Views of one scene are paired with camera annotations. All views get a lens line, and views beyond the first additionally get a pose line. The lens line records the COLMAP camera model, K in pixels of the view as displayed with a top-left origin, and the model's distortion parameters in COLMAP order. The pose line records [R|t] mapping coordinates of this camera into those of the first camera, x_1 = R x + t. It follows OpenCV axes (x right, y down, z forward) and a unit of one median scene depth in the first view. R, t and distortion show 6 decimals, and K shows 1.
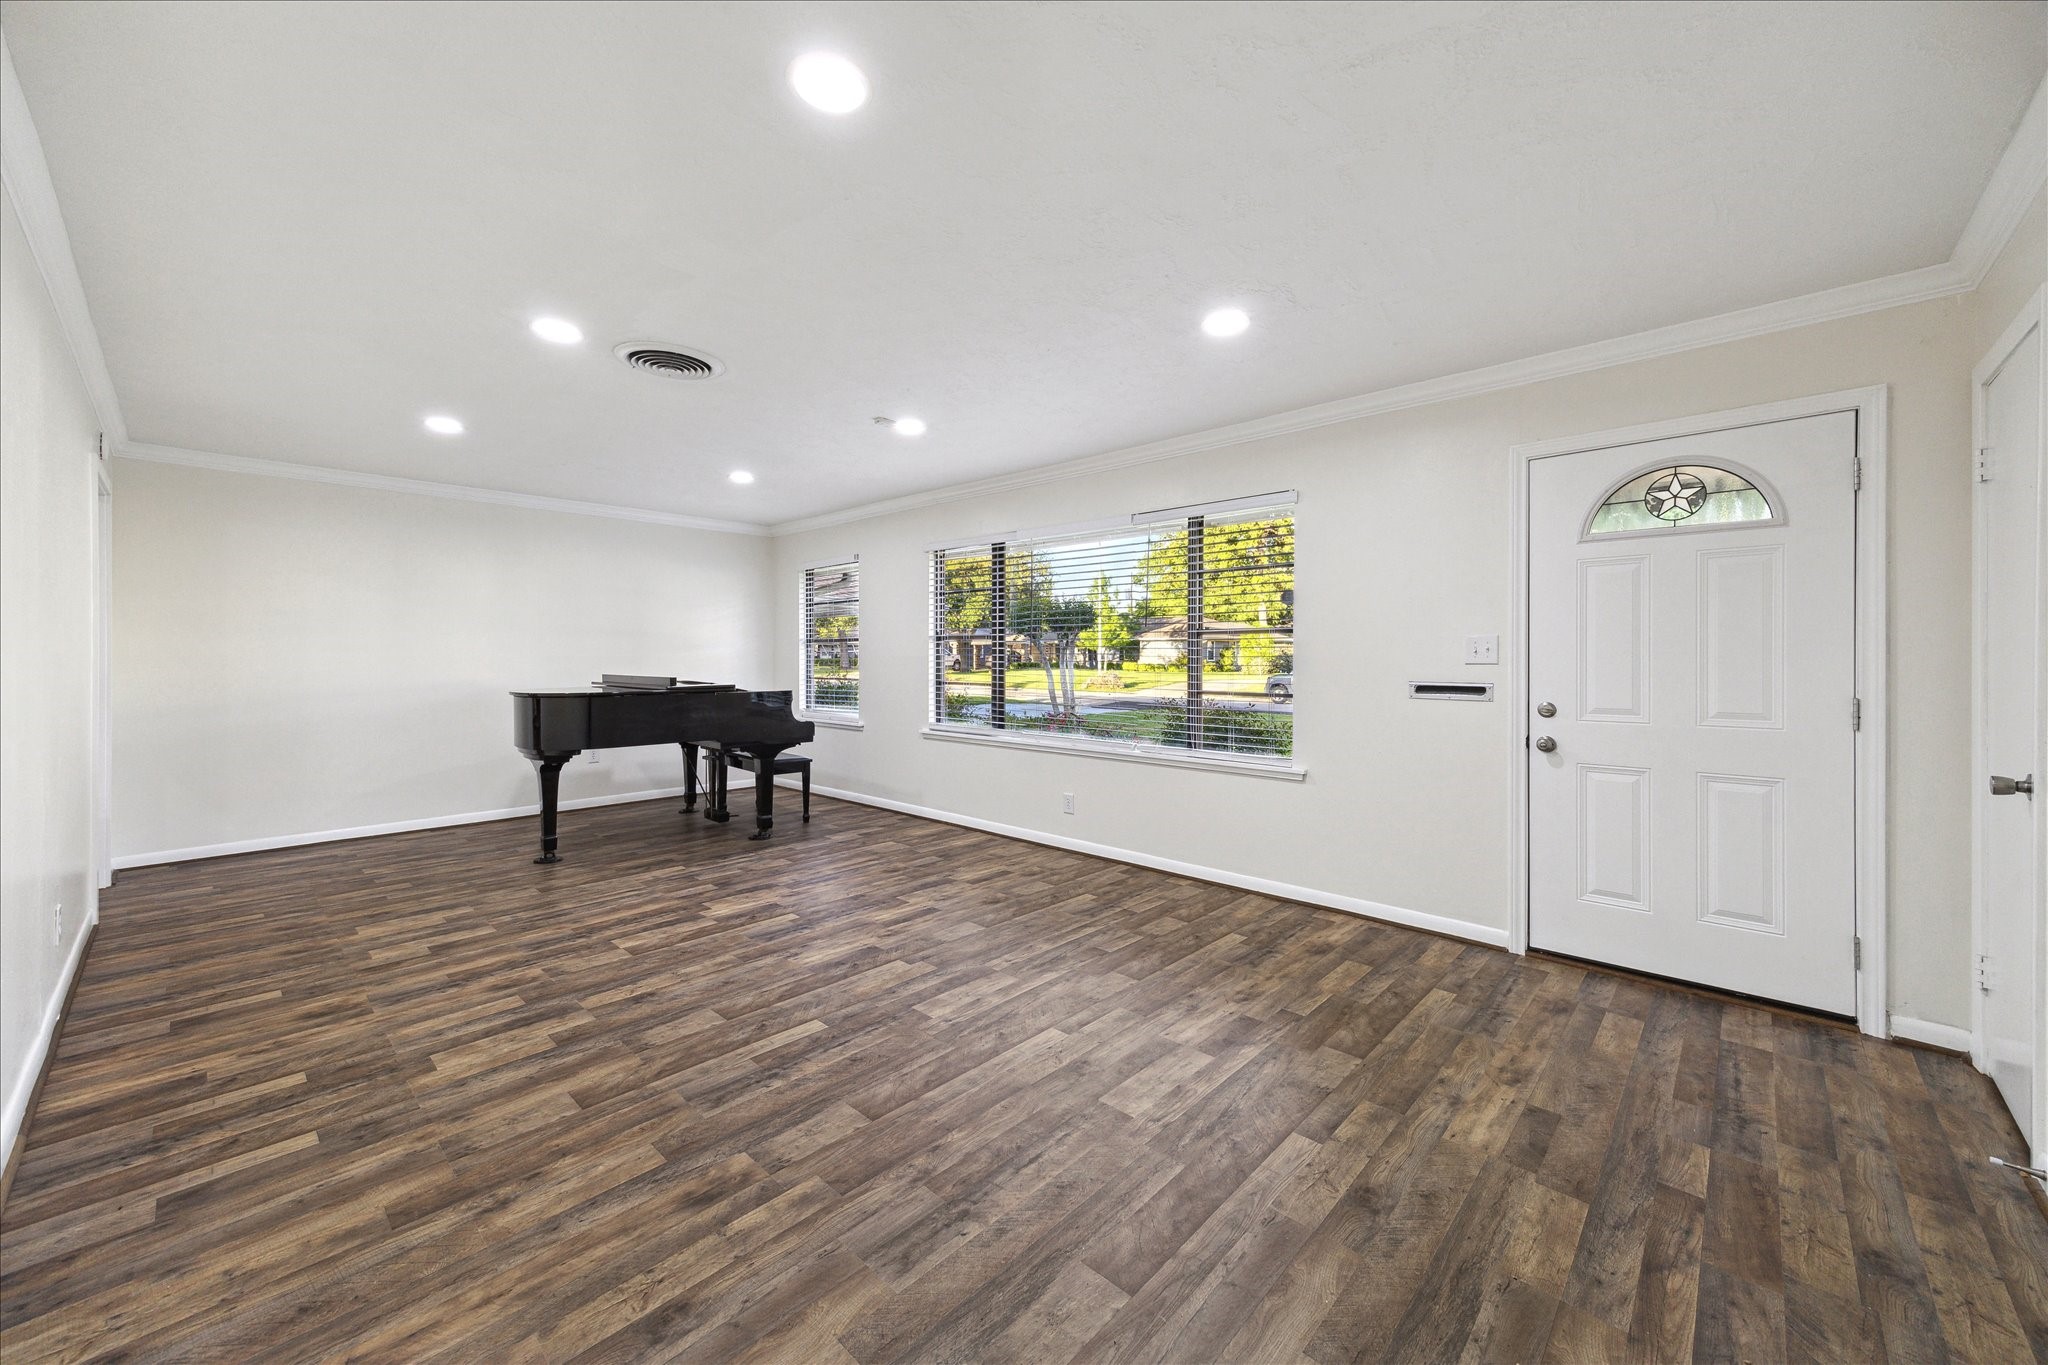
lens RADIAL K [[763.5, 0, 1004.8], [0, 763.5, 656.0], [0, 0, 1]] dist [0.001933, 0.000592]
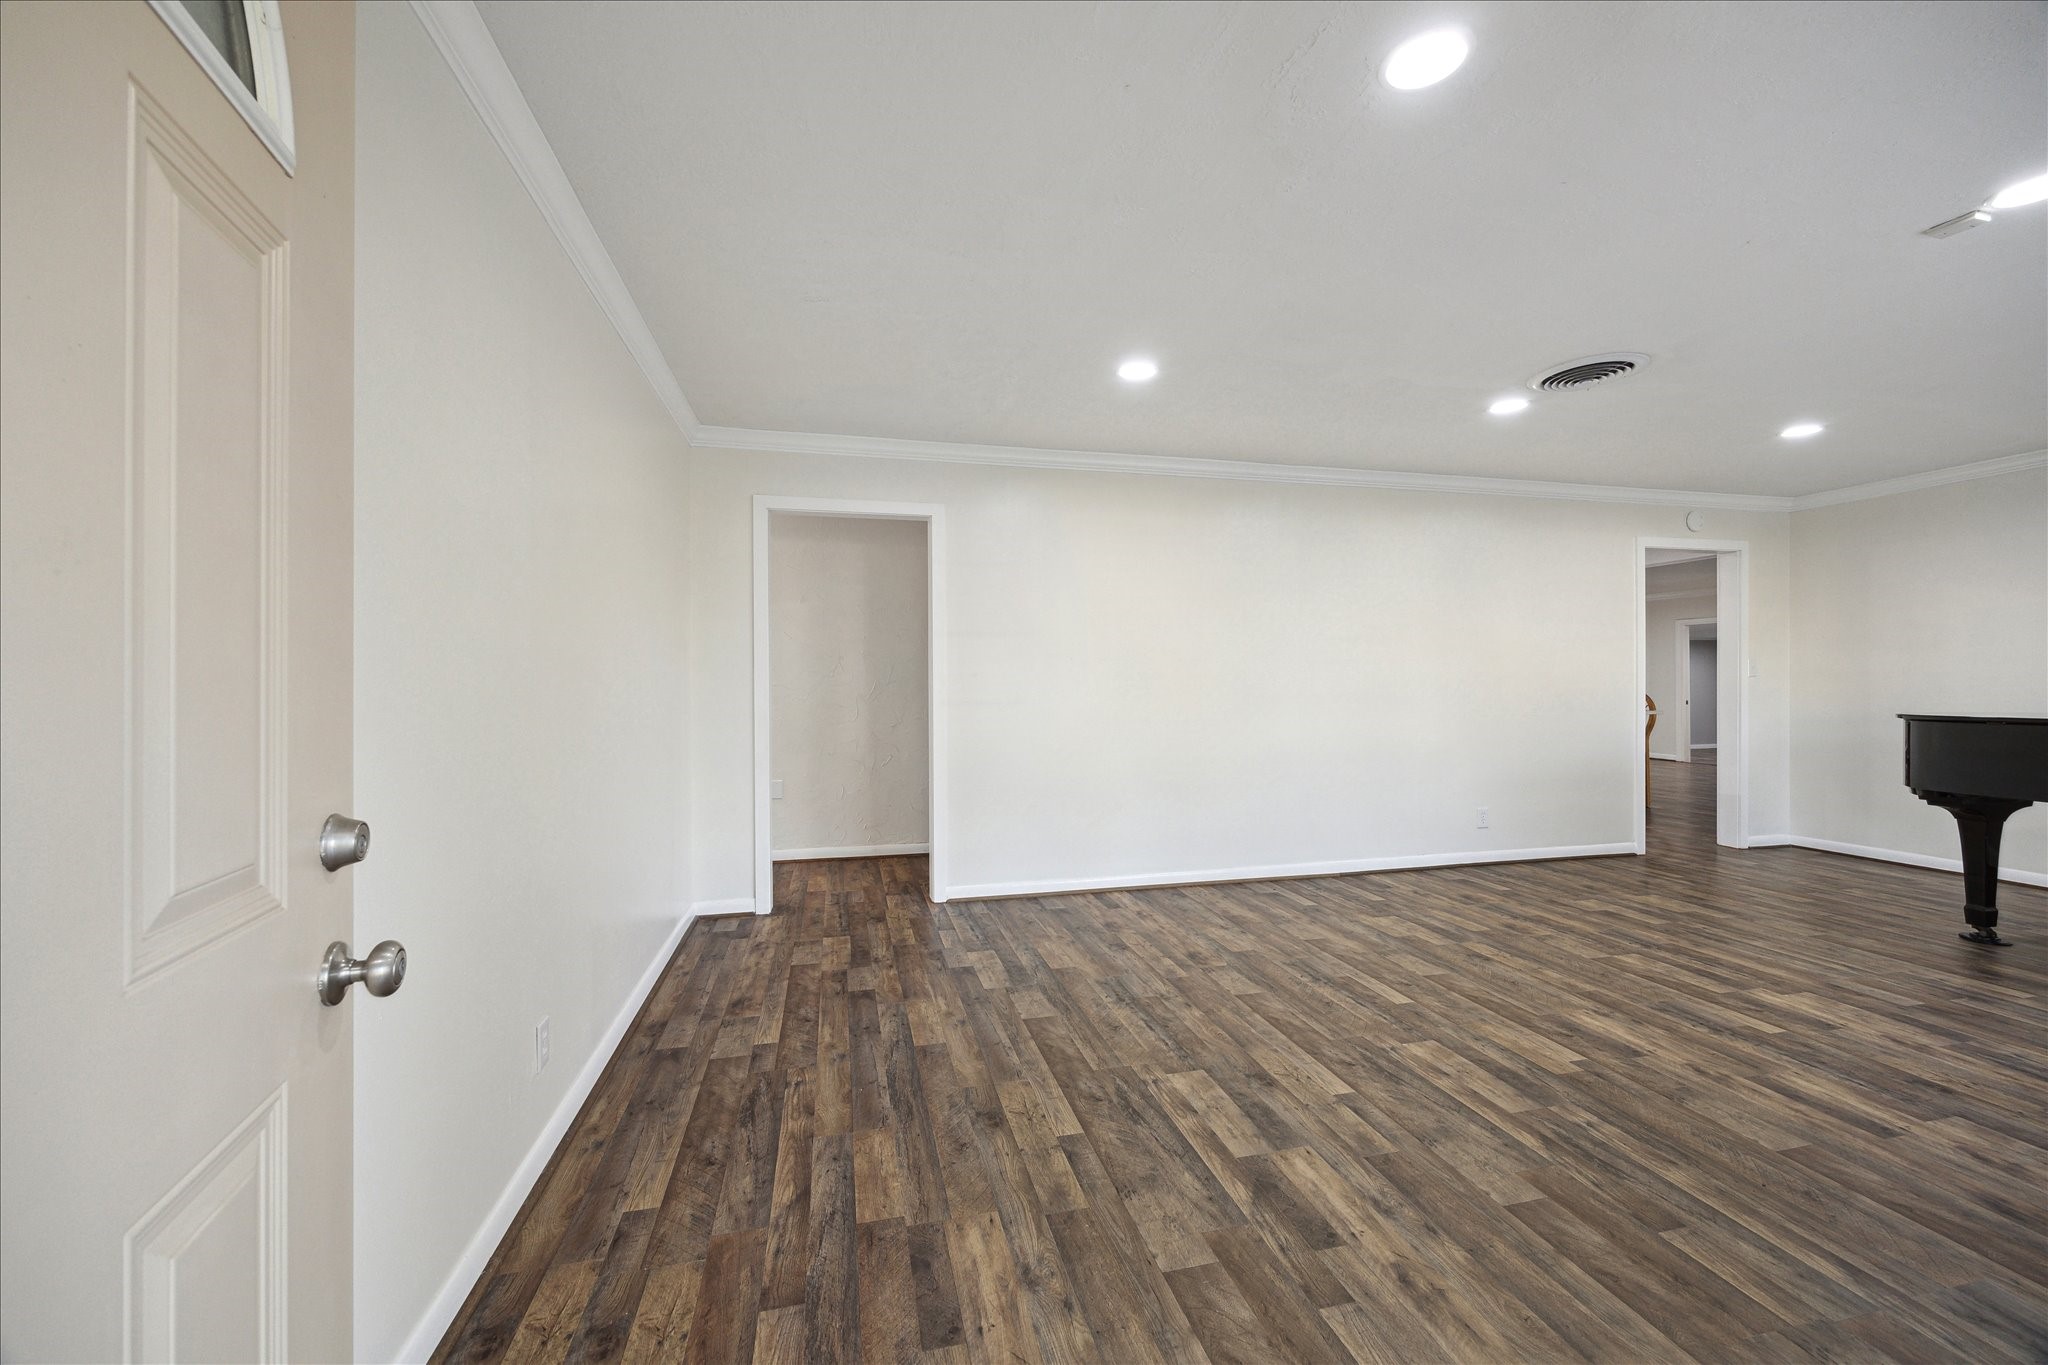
lens RADIAL K [[803.1, 0, 1013.5], [0, 803.1, 673.9], [0, 0, 1]] dist [-0.000805, 0.000307]
pose [[-0.544739, -0.003577, -0.838598, 0.979708], [0.006337, 0.999945, -0.008382, 0.022489], [0.838582, -0.009880, -0.544686, 1.120482]]
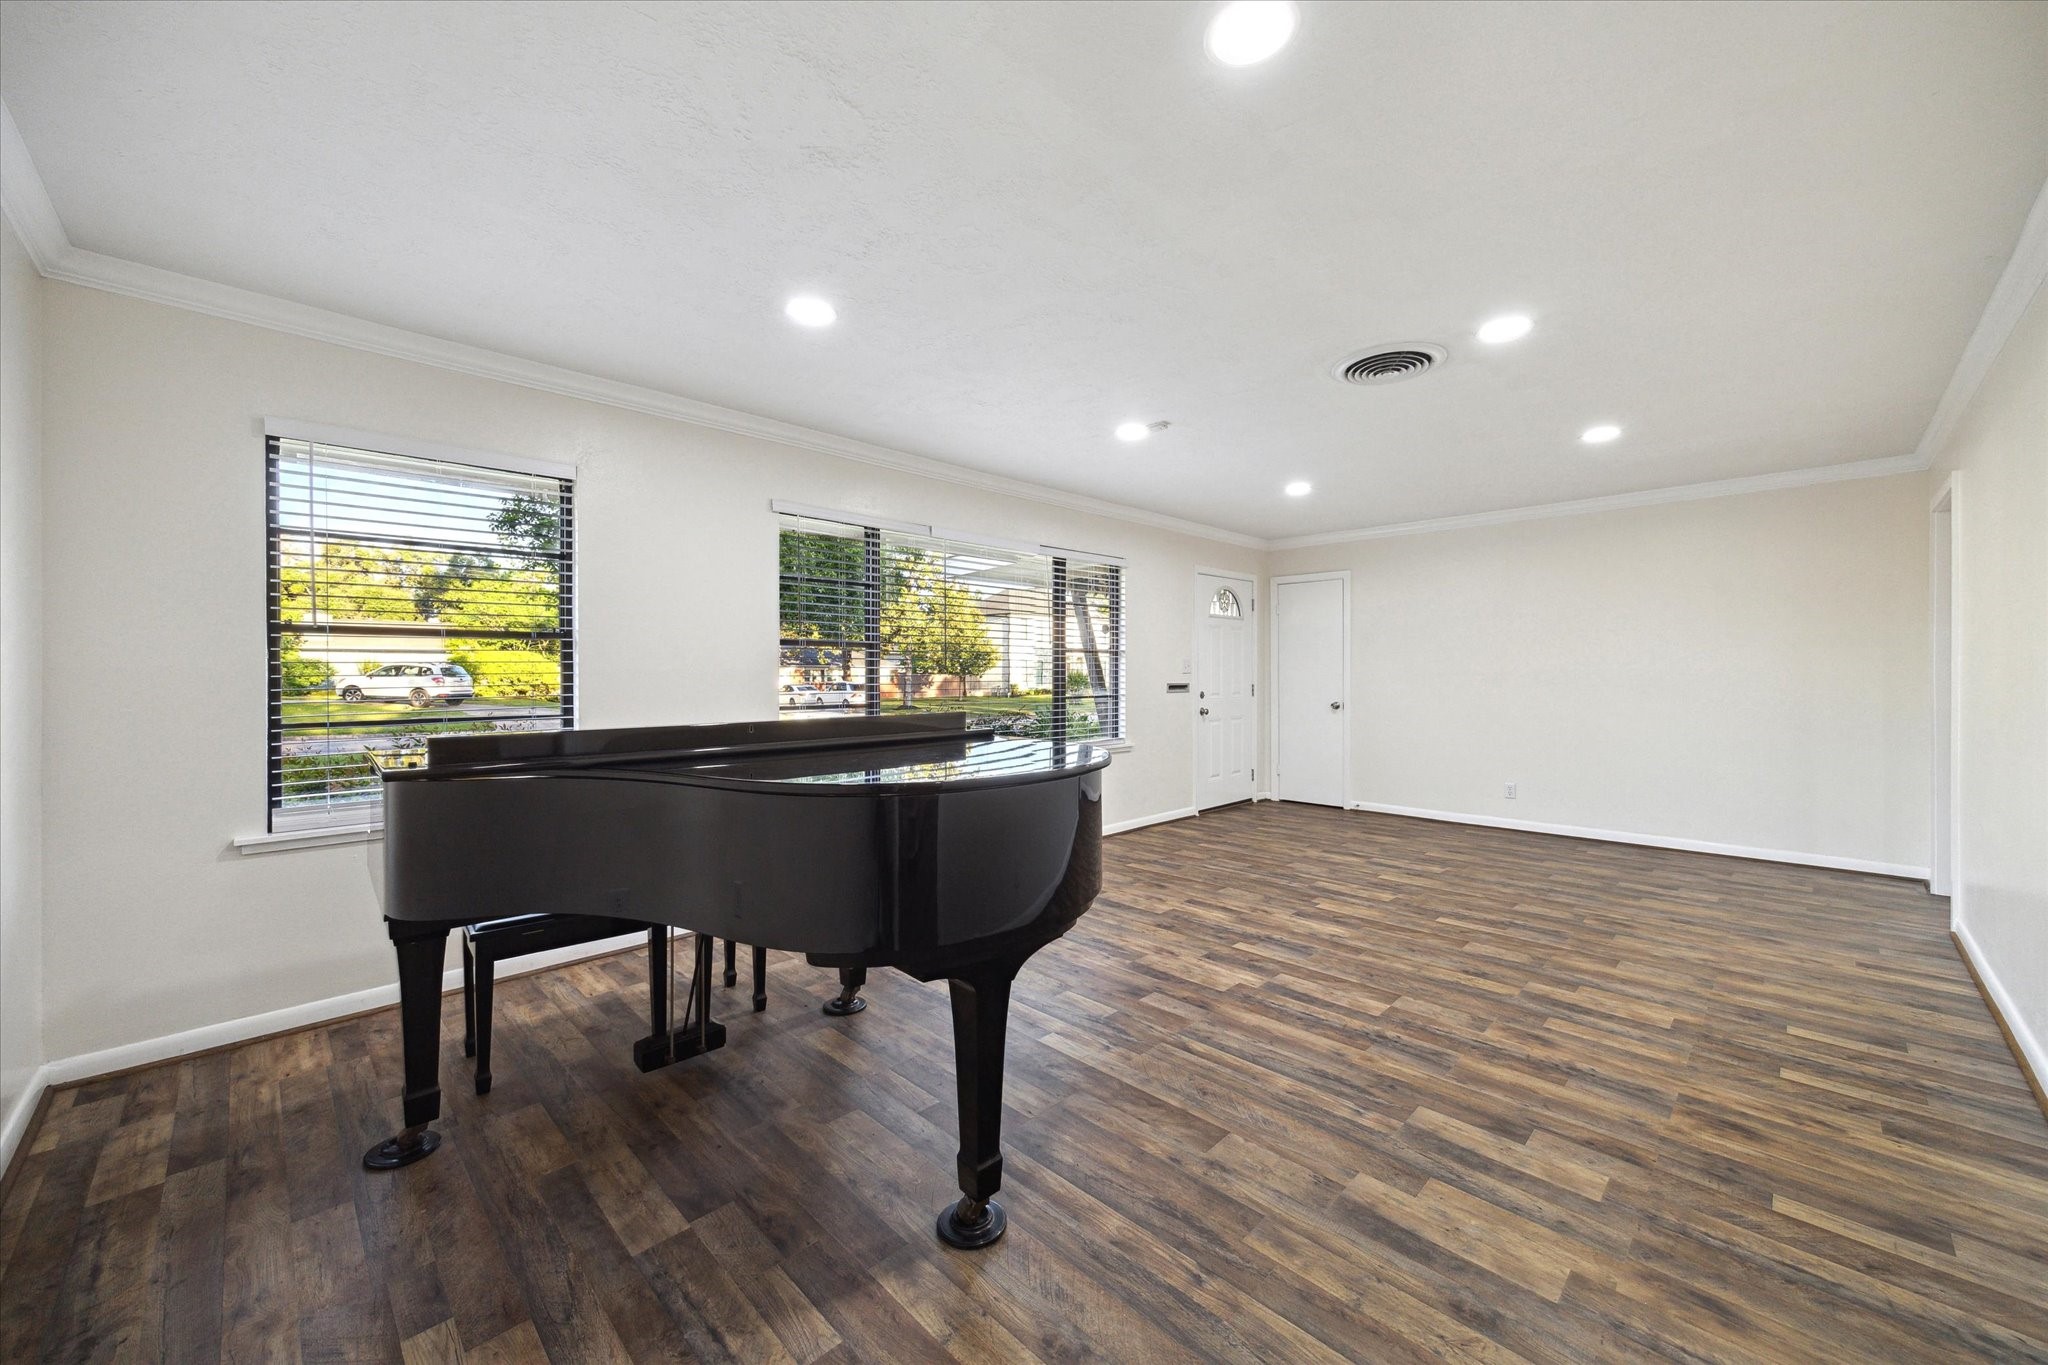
lens RADIAL K [[803.1, 0, 1013.5], [0, 803.1, 673.9], [0, 0, 1]] dist [-0.000805, 0.000307]
pose [[0.028108, -0.005929, 0.999587, -1.716019], [0.003211, 0.999978, 0.005841, 0.007208], [-0.999600, 0.003046, 0.028126, 1.700602]]
